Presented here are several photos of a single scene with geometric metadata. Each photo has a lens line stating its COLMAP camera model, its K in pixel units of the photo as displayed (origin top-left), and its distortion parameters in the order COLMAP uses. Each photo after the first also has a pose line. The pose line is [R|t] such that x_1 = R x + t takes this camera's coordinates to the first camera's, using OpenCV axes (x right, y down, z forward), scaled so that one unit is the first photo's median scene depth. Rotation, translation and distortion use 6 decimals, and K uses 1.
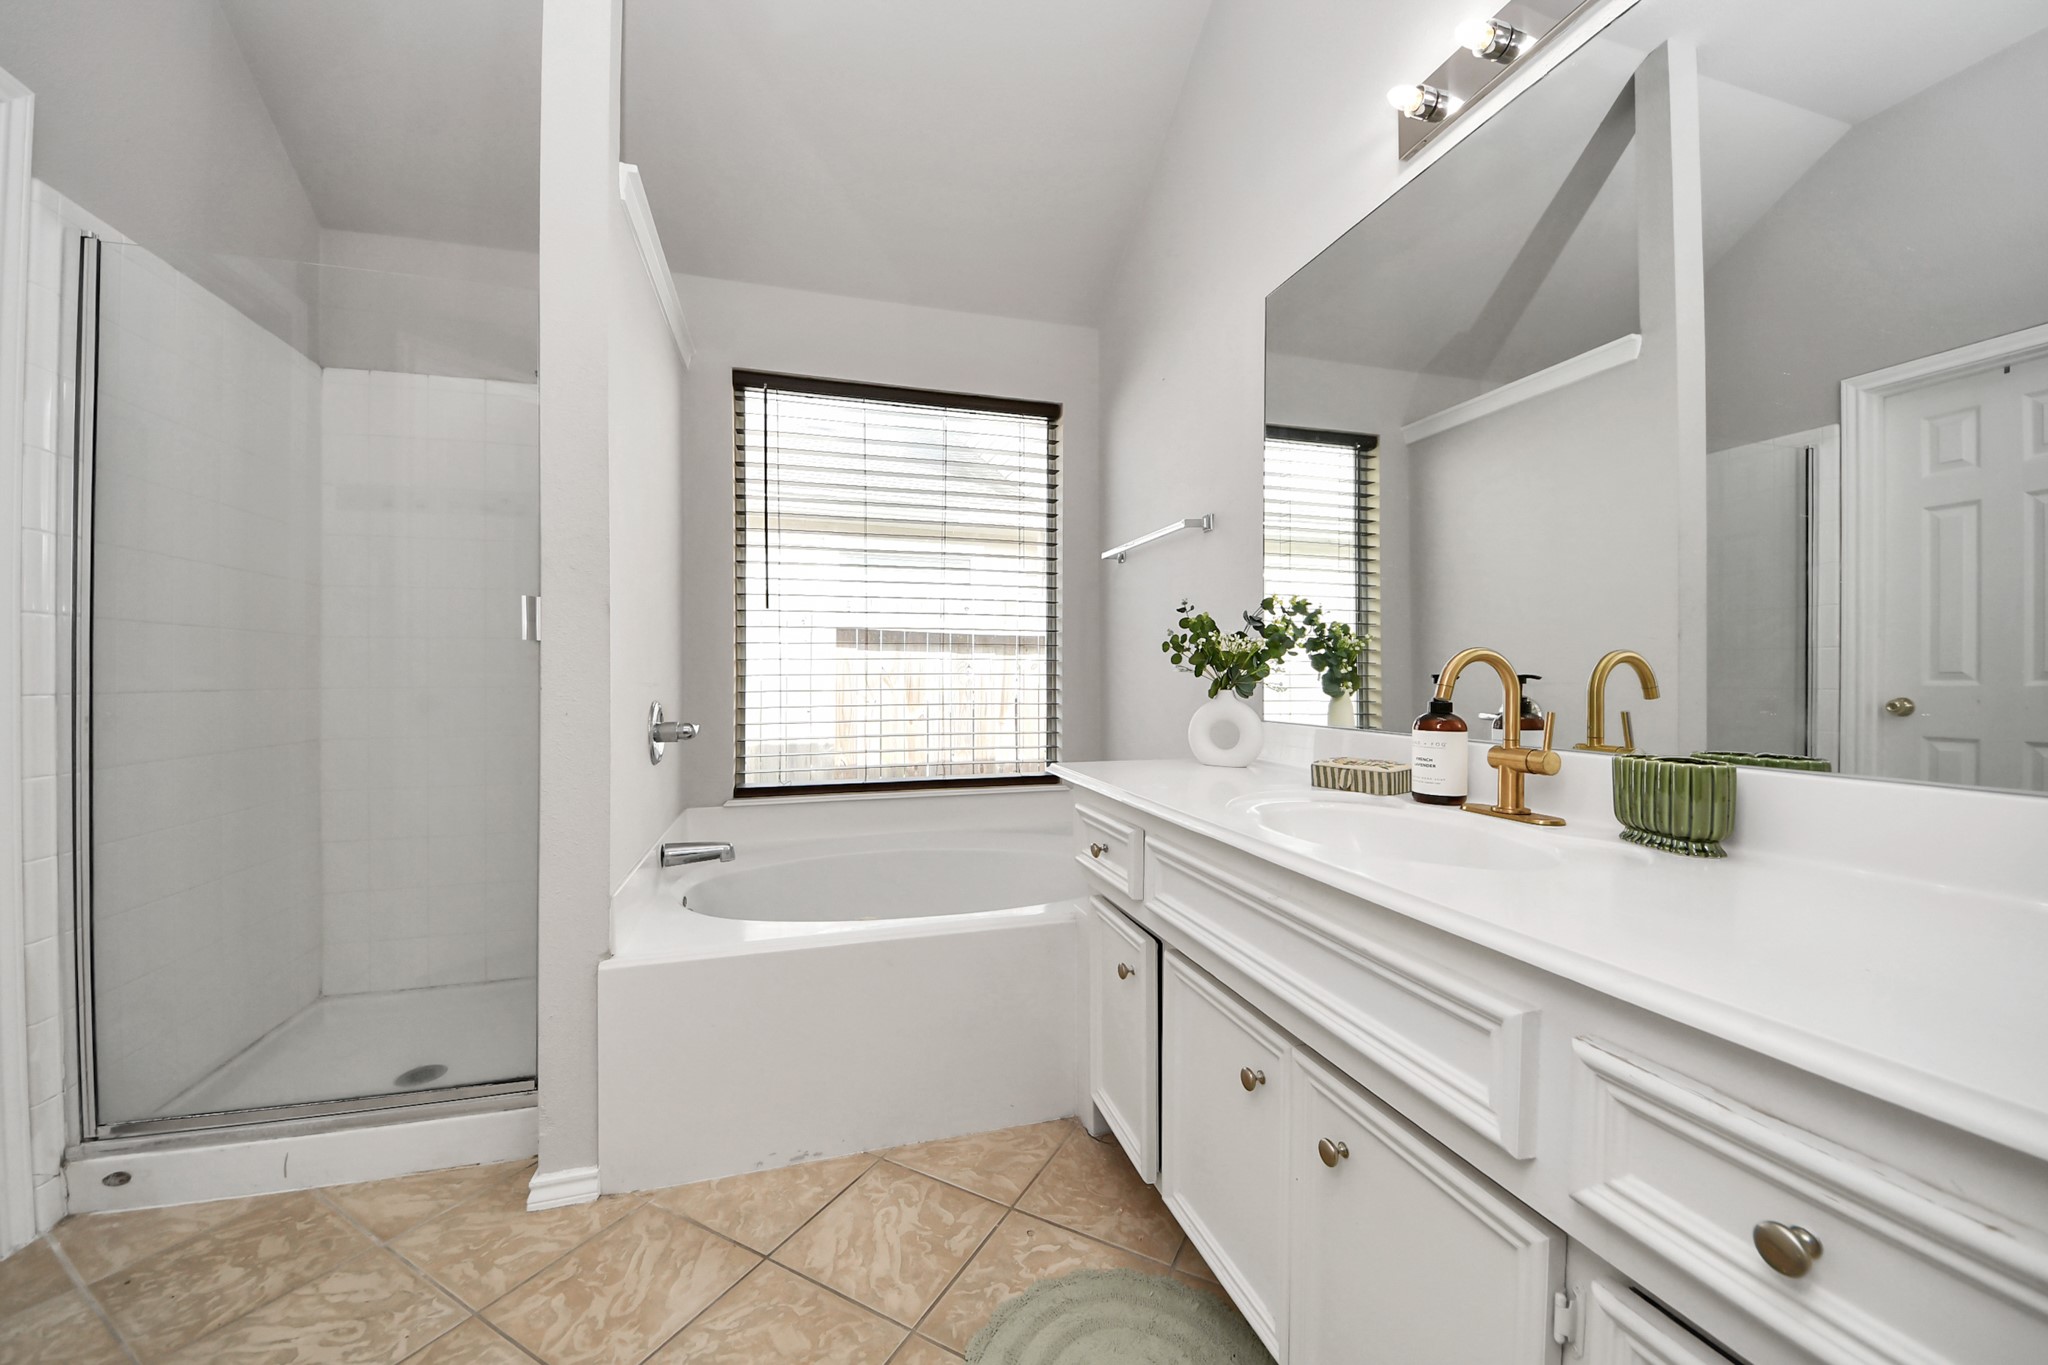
lens RADIAL K [[701.7, 0, 1034.5], [0, 701.7, 675.4], [0, 0, 1]] dist [-0.002147, -0.005732]
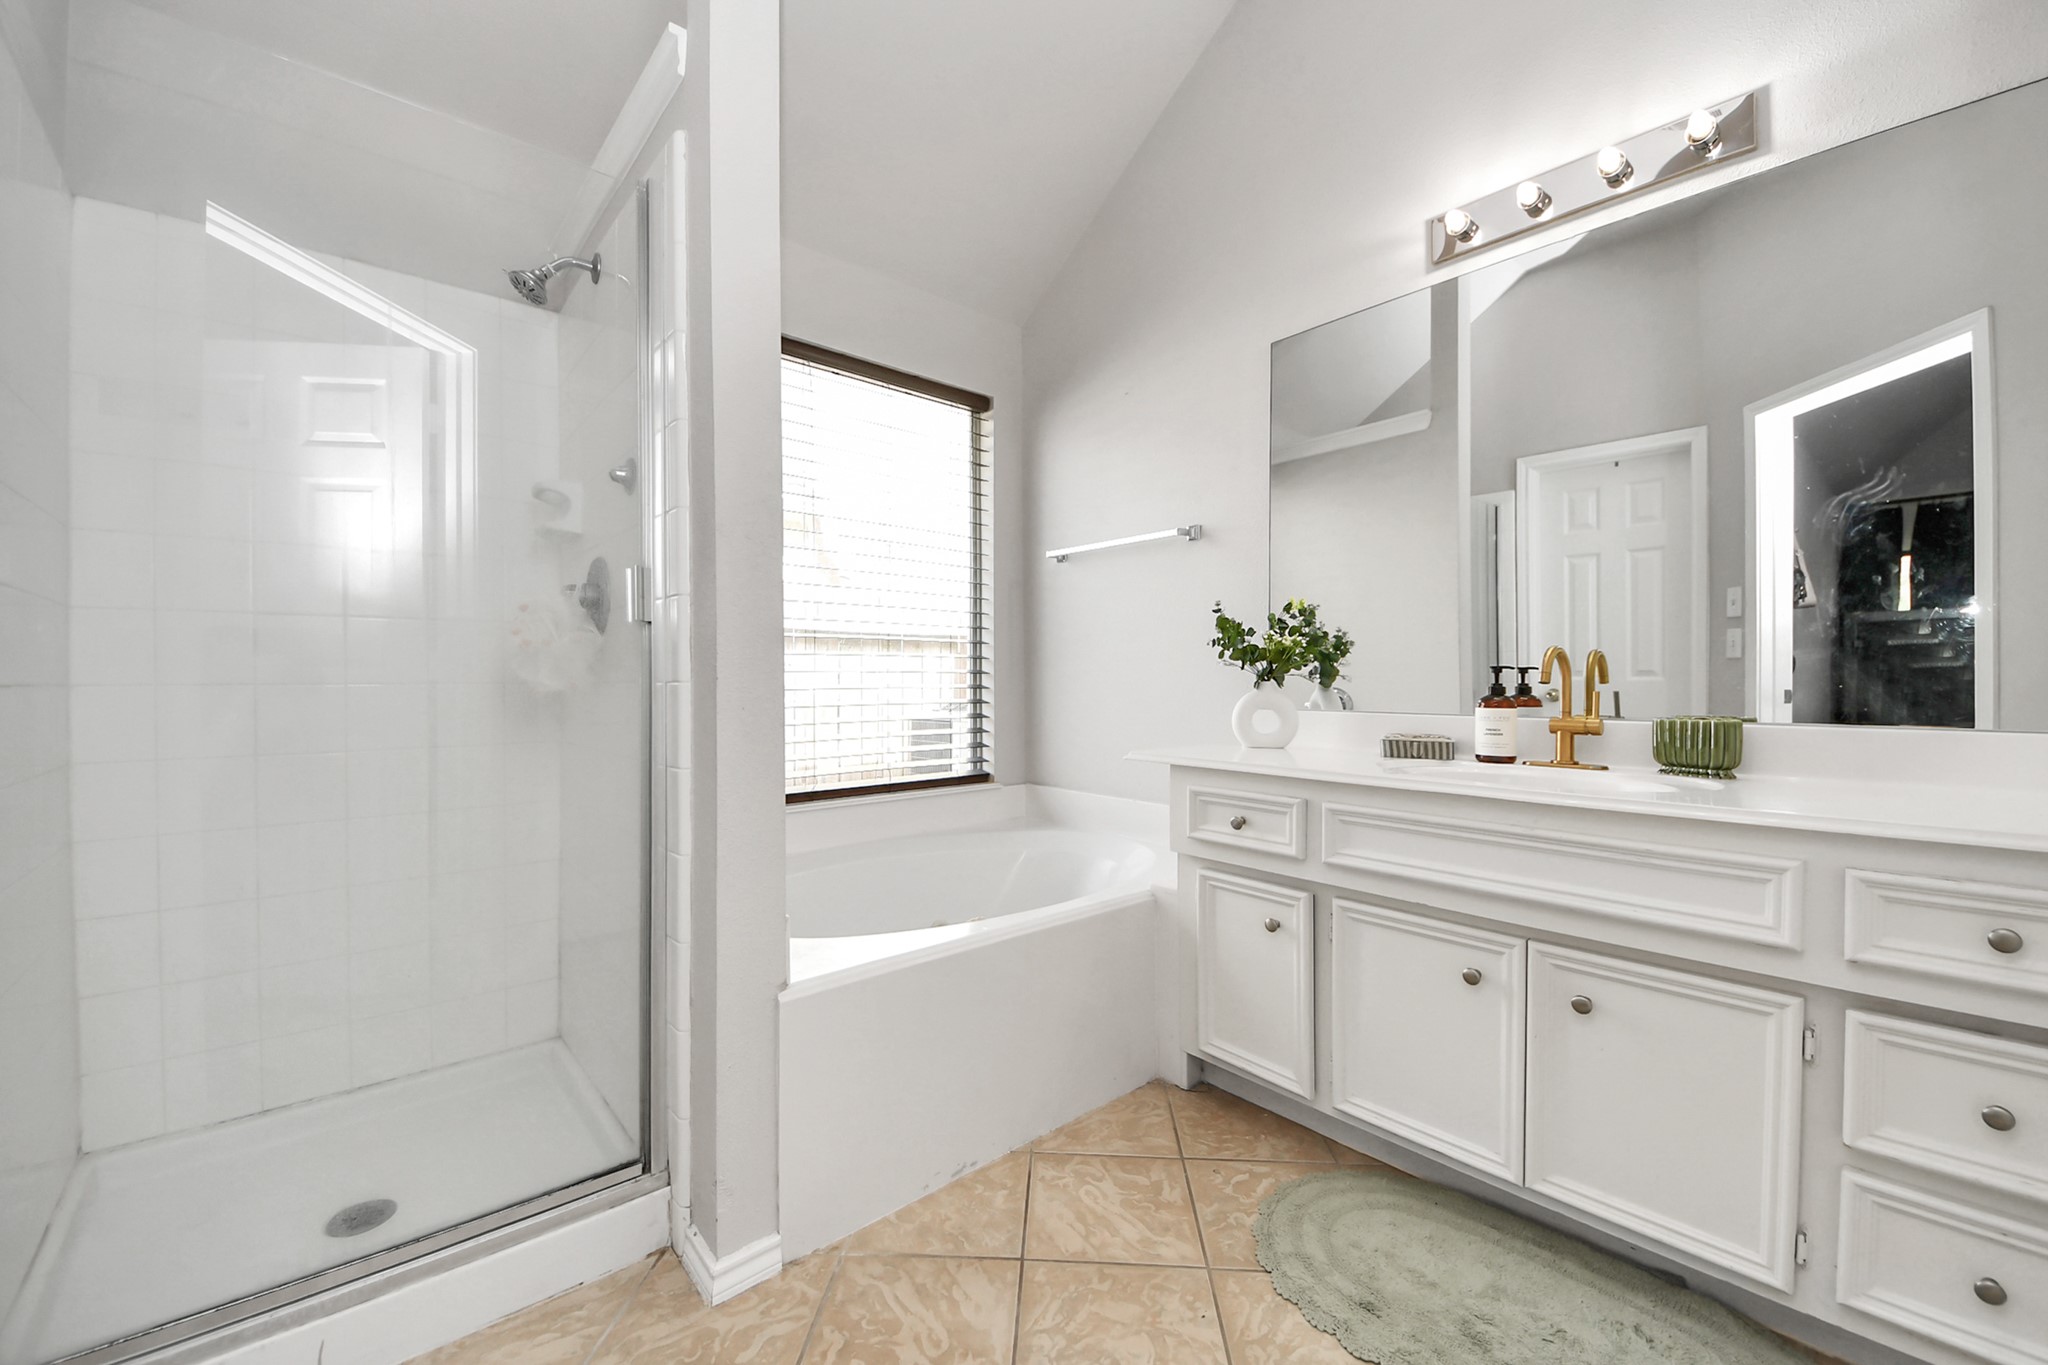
lens RADIAL K [[741.9, 0, 1006.8], [0, 741.9, 683.6], [0, 0, 1]] dist [0.009616, -0.010696]
pose [[0.923326, -0.003067, 0.384004, -0.720257], [0.000964, 0.999983, 0.005669, 0.020599], [-0.384015, -0.004865, 0.923314, 0.046489]]
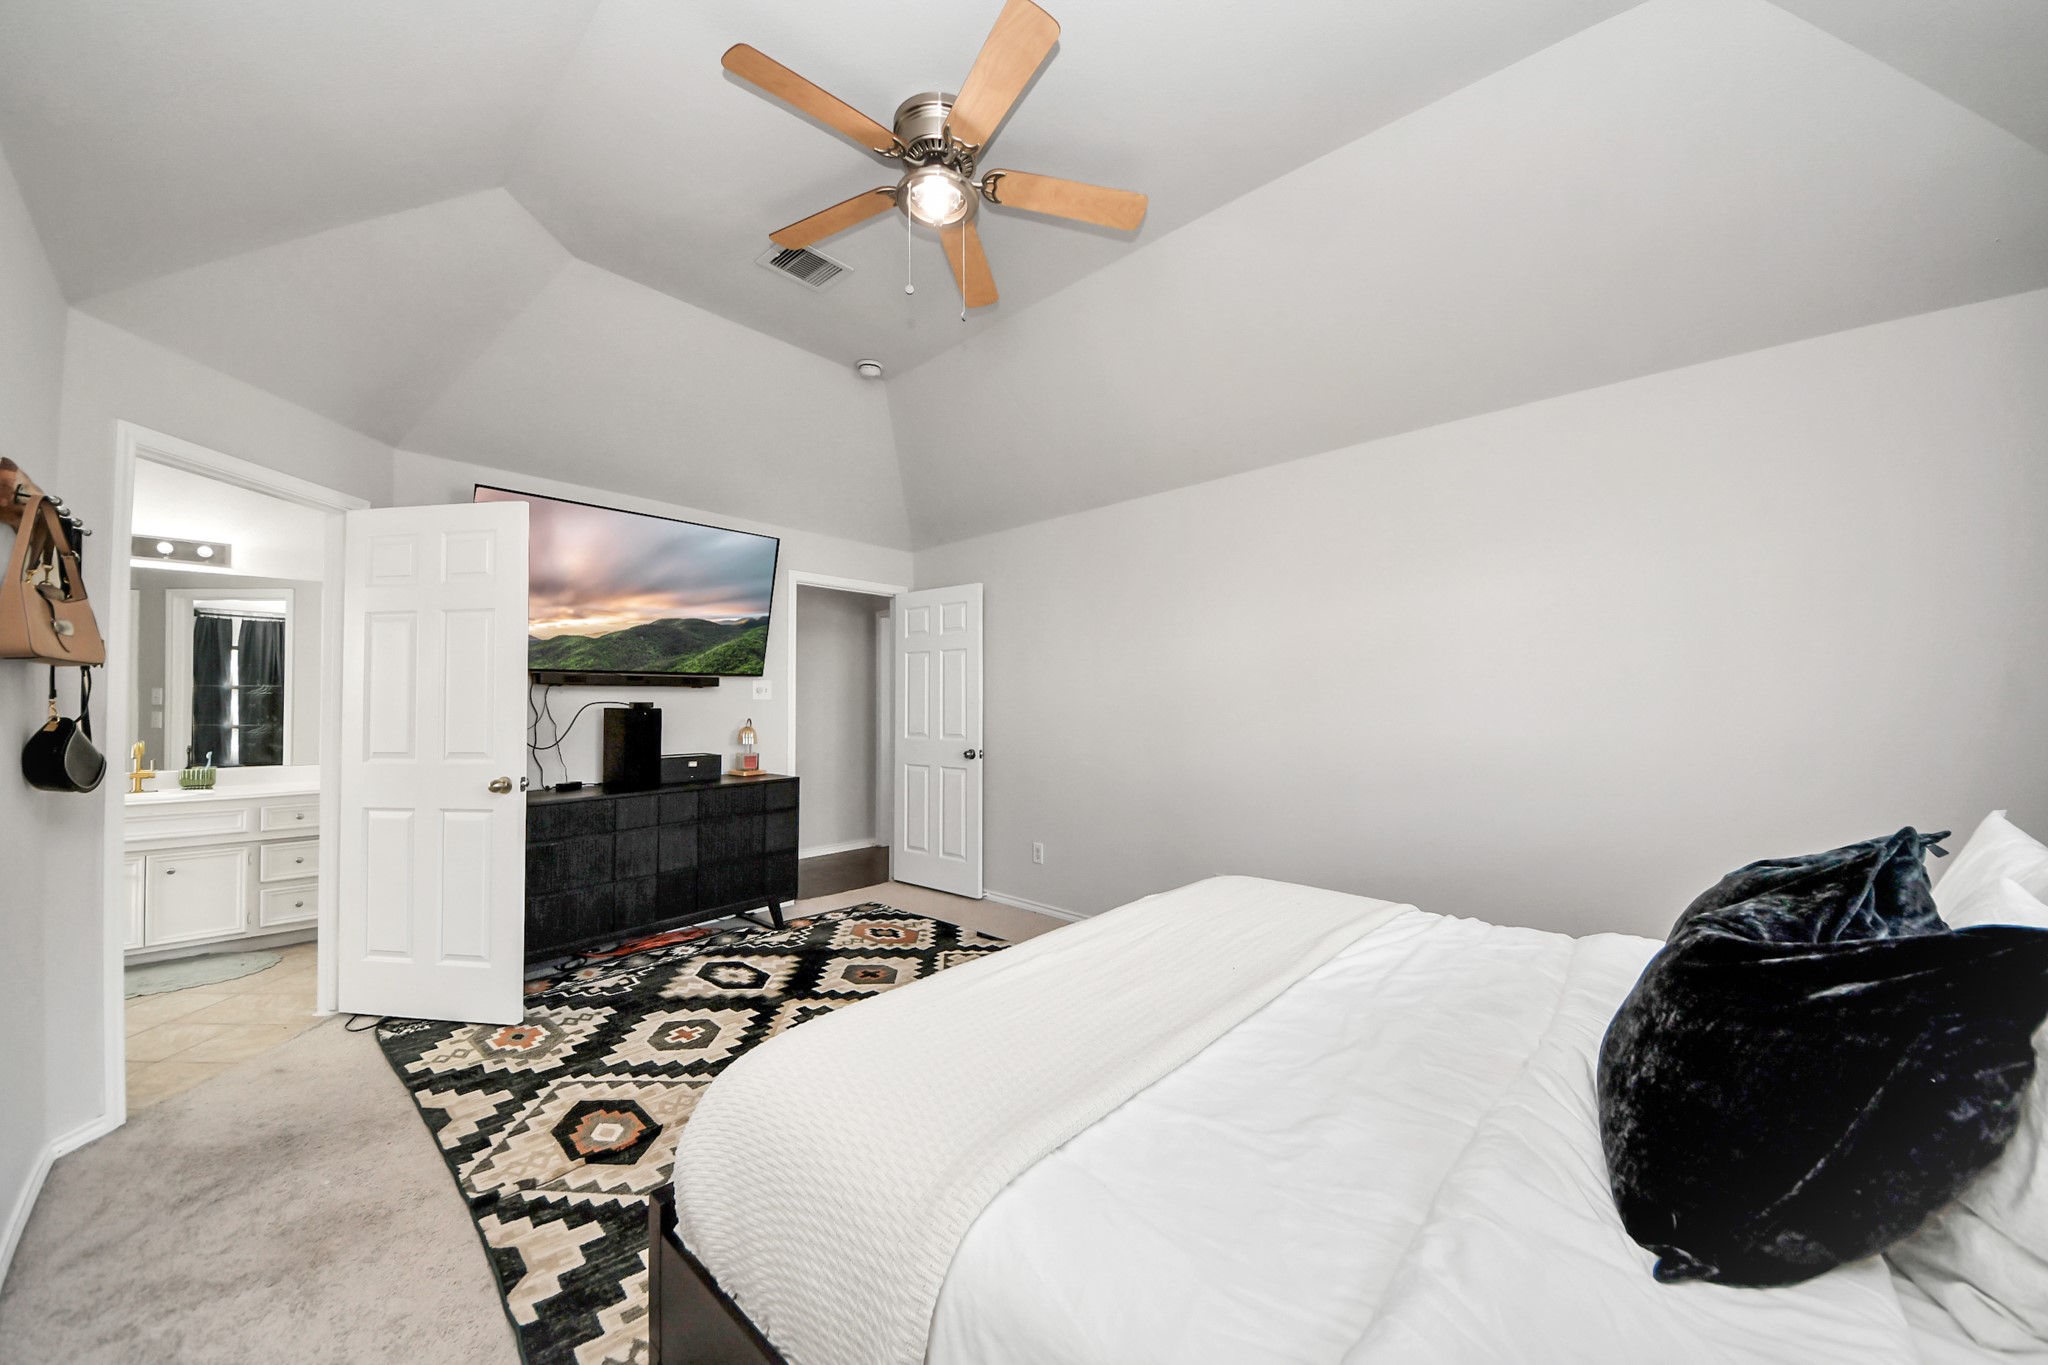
lens RADIAL K [[765.8, 0, 1027.3], [0, 765.8, 707.4], [0, 0, 1]] dist [0.023529, -0.012383]
pose [[-0.504742, 0.002036, 0.863268, -2.960882], [0.000198, 0.999997, -0.002243, -0.111627], [-0.863270, -0.000961, -0.504741, -0.459721]]
